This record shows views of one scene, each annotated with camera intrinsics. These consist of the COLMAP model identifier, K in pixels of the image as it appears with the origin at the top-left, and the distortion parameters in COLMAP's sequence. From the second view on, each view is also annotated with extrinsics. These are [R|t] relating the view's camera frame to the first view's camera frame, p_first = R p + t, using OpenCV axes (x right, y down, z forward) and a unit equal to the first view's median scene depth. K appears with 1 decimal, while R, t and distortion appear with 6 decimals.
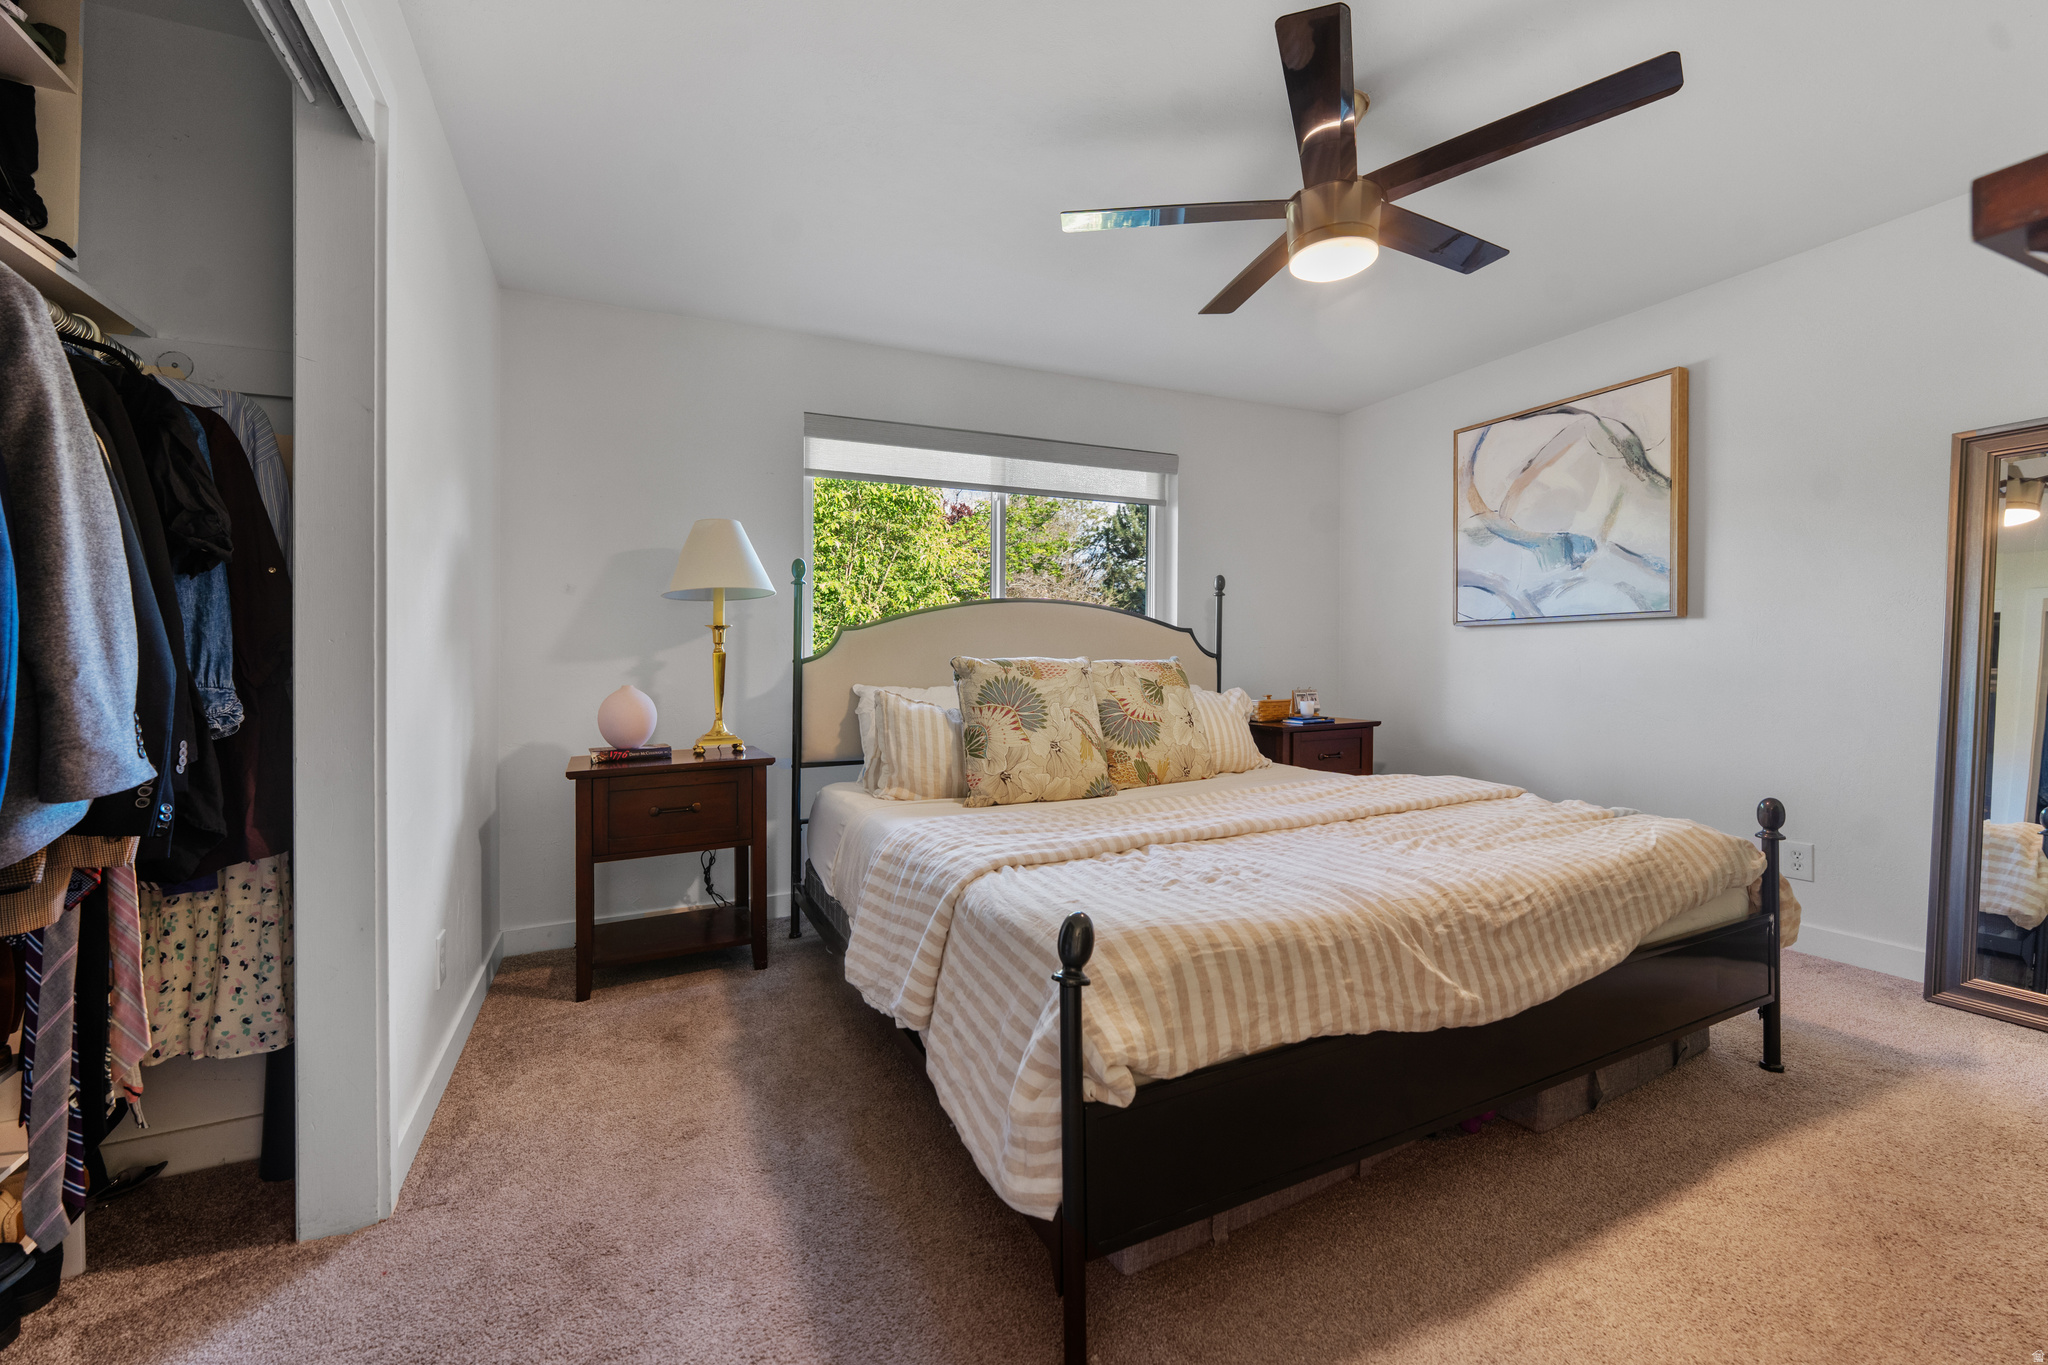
lens RADIAL K [[819.1, 0, 1015.3], [0, 819.1, 665.1], [0, 0, 1]] dist [-0.003646, -0.000418]
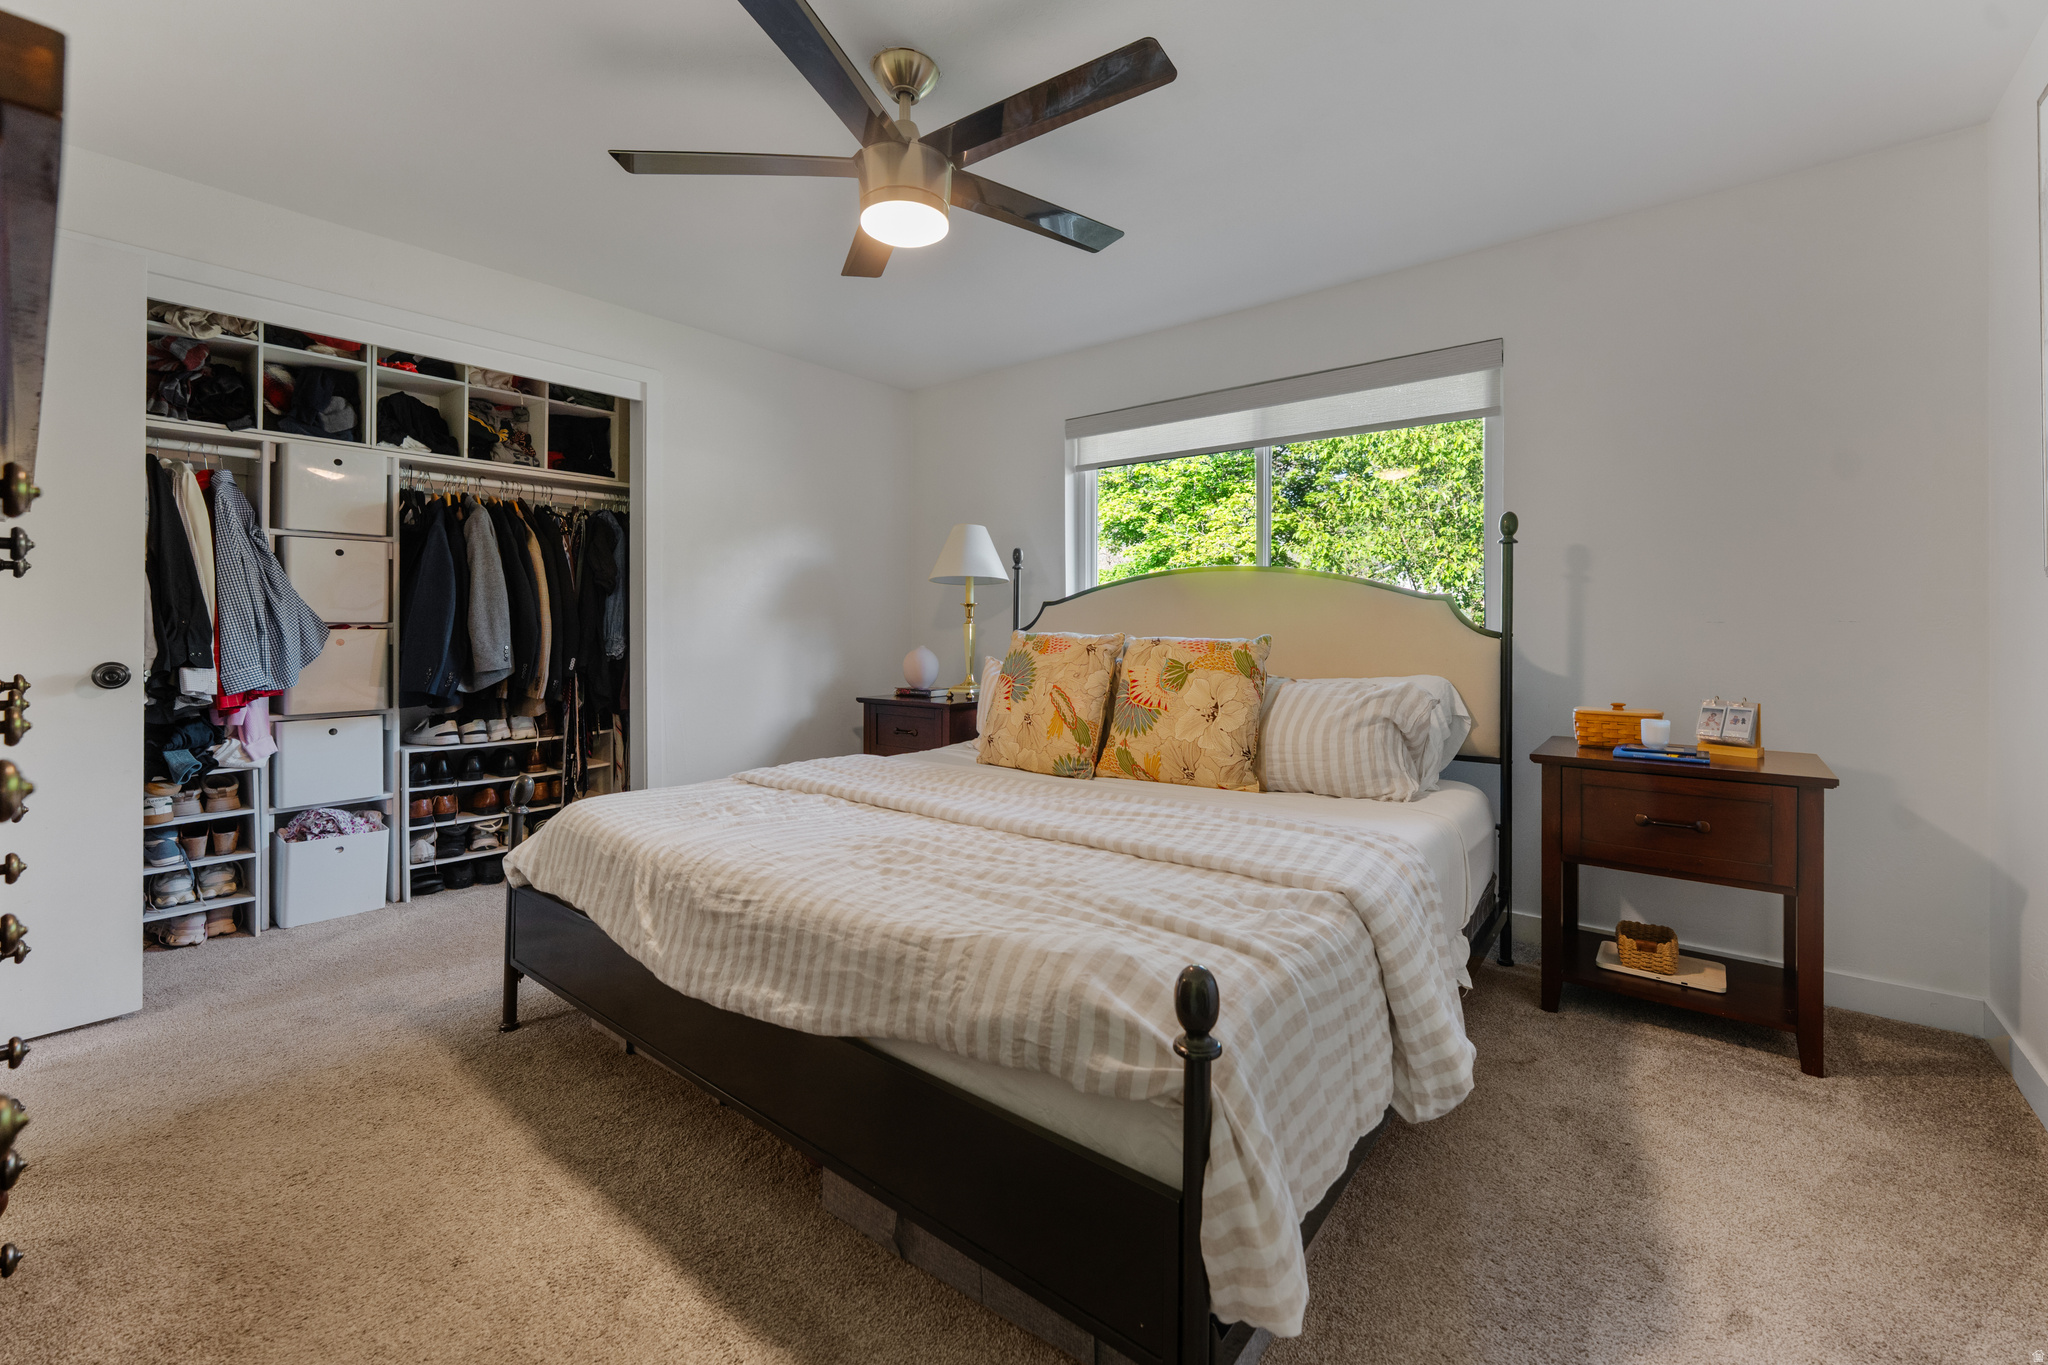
lens RADIAL K [[819.1, 0, 1006.1], [0, 819.1, 628.4], [0, 0, 1]] dist [-0.003646, -0.000418]
pose [[0.442203, 0.016156, -0.896770, 1.420213], [-0.015440, 0.999827, 0.010400, -0.037696], [0.896782, 0.009247, 0.442375, 0.757333]]
